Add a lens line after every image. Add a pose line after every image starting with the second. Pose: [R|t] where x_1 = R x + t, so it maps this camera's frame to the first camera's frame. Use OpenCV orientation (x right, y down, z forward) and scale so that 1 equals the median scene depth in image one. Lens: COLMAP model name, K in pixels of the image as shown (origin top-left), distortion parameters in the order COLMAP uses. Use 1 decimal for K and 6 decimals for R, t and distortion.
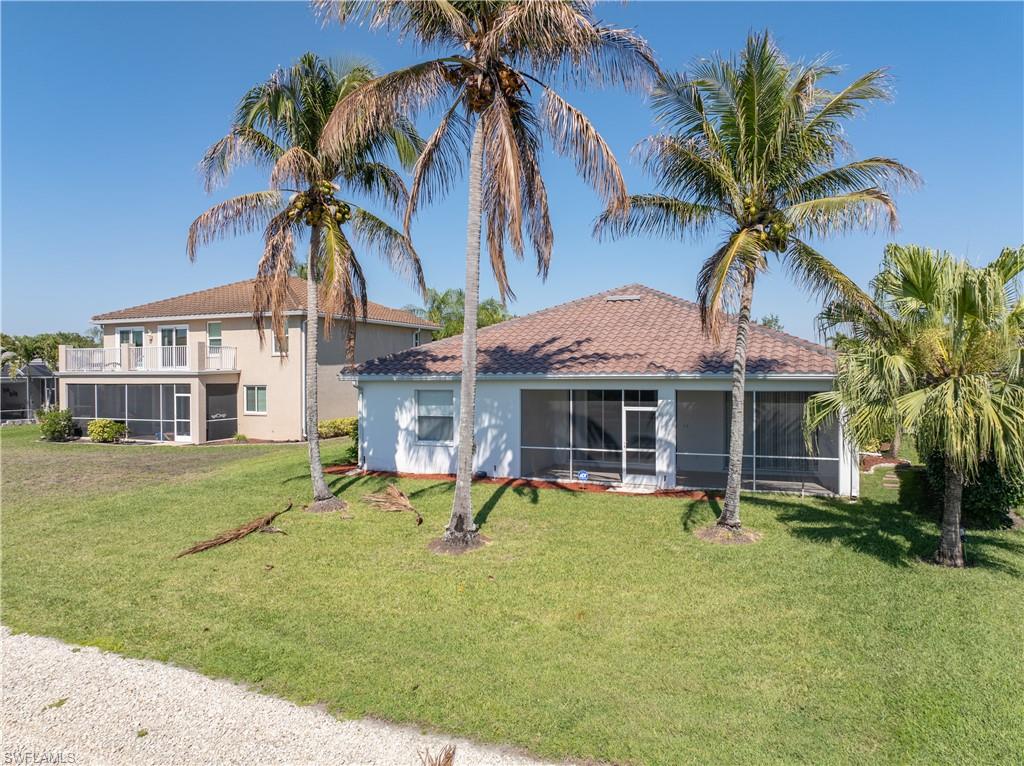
lens RADIAL K [[731.9, 0, 507.8], [0, 731.9, 376.4], [0, 0, 1]] dist [-0.042899, 0.005605]
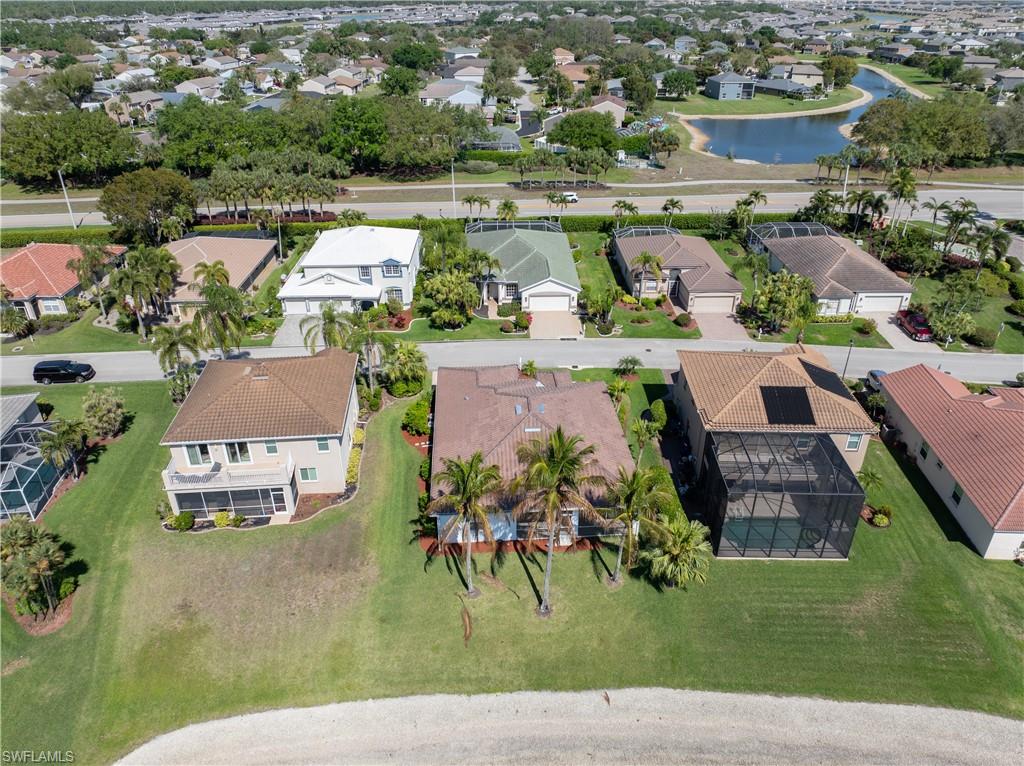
lens RADIAL K [[722.6, 0, 512.0], [0, 722.6, 383.0], [0, 0, 1]] dist [-0.043334, 0.005221]
pose [[0.888755, -0.225844, 0.398885, -0.859917], [0.005031, 0.874955, 0.484178, -1.528914], [-0.458355, -0.428309, 0.778757, -0.695272]]
